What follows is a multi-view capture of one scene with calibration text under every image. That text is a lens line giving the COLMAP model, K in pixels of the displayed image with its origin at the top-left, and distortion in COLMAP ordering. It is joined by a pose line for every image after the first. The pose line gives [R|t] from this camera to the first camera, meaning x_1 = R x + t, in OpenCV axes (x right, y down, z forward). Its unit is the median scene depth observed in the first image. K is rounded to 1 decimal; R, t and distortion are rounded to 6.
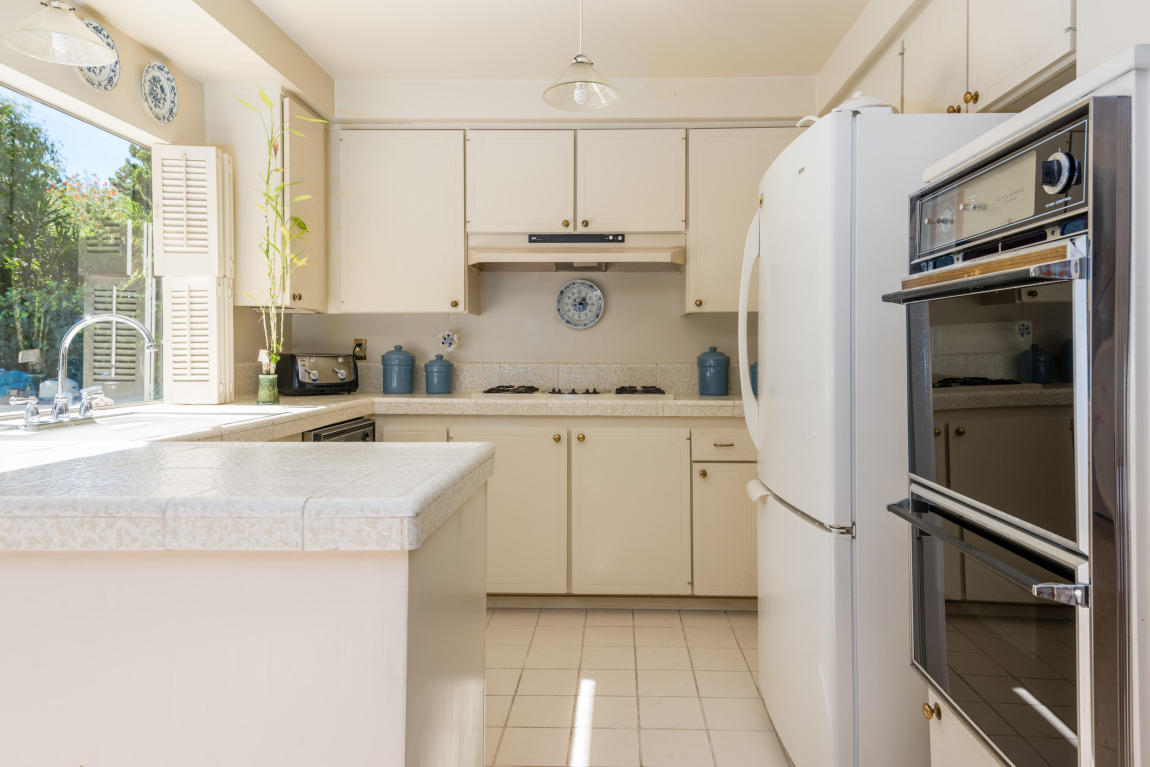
lens RADIAL K [[719.8, 0, 584.0], [0, 719.8, 351.1], [0, 0, 1]] dist [0.044158, -0.000495]
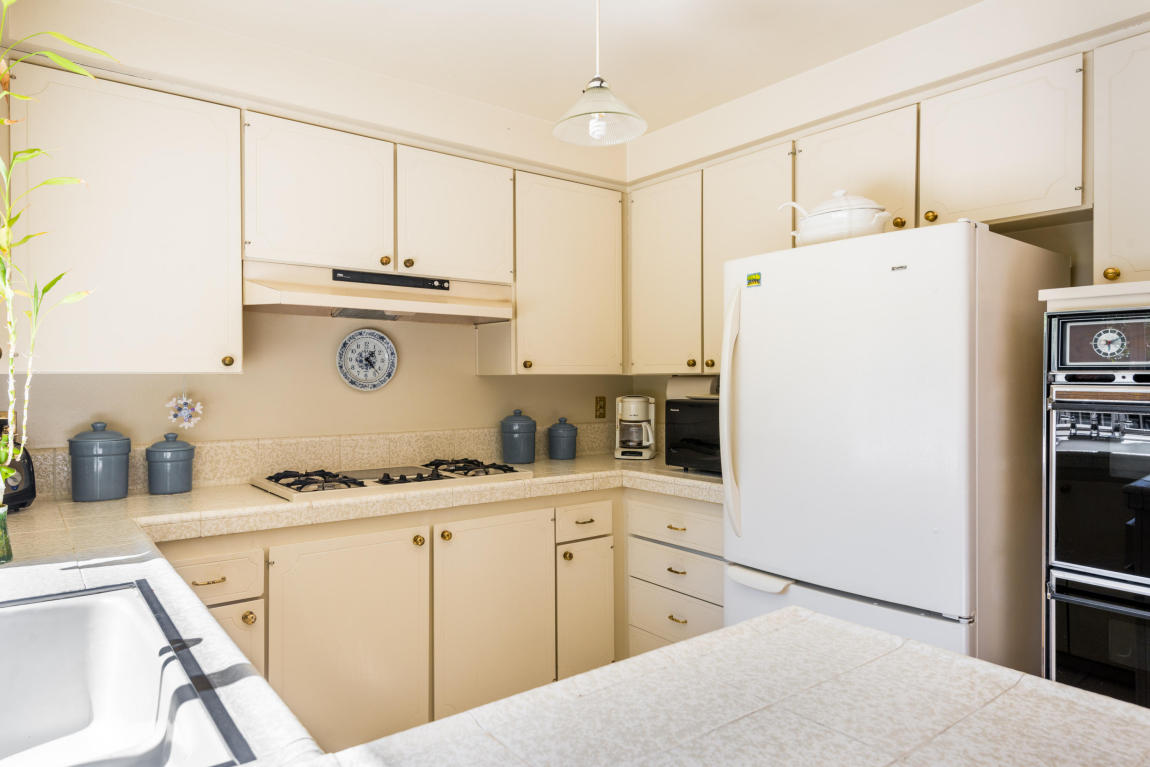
lens RADIAL K [[715.2, 0, 576.7], [0, 715.2, 381.4], [0, 0, 1]] dist [0.024265, -0.000793]
pose [[0.770801, -0.003900, 0.637064, -0.358483], [0.000157, 0.999982, 0.005933, -0.049993], [-0.637076, -0.004473, 0.770788, 0.264925]]
